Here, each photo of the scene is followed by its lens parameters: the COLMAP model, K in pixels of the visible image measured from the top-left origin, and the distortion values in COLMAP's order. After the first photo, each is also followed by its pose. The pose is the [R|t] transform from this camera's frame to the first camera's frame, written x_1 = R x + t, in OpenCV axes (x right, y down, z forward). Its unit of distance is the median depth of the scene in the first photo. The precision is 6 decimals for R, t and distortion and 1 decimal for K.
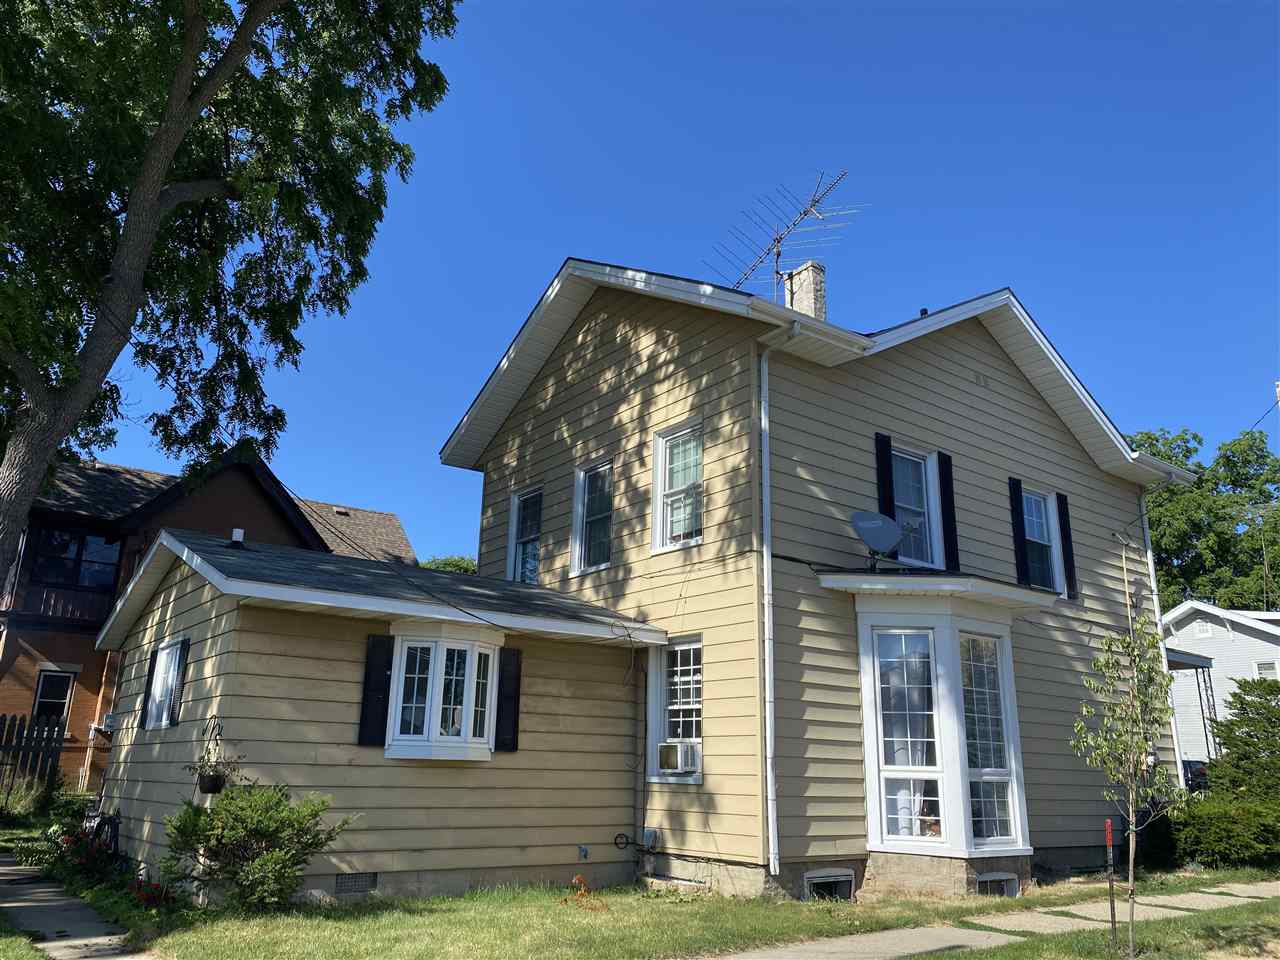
lens RADIAL K [[969.1, 0, 639.6], [0, 969.1, 479.7], [0, 0, 1]] dist [0.060104, 0.000134]
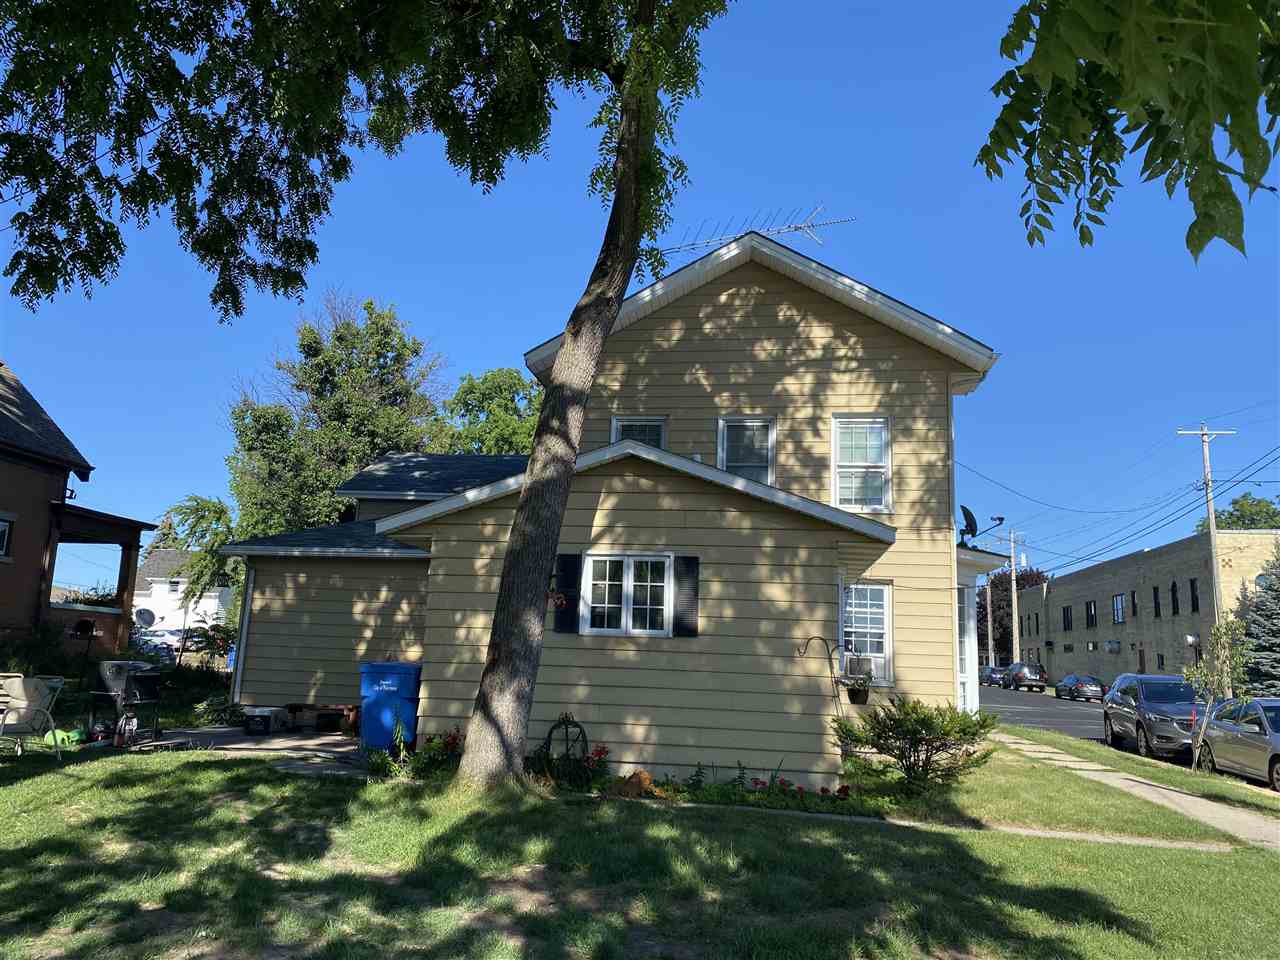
lens RADIAL K [[969.1, 0, 640.7], [0, 969.1, 478.4], [0, 0, 1]] dist [0.060104, 0.000134]
pose [[0.716653, 0.123160, 0.686470, -0.989478], [-0.218849, 0.974281, 0.053675, 0.020749], [-0.662204, -0.188700, 0.725175, 0.234864]]
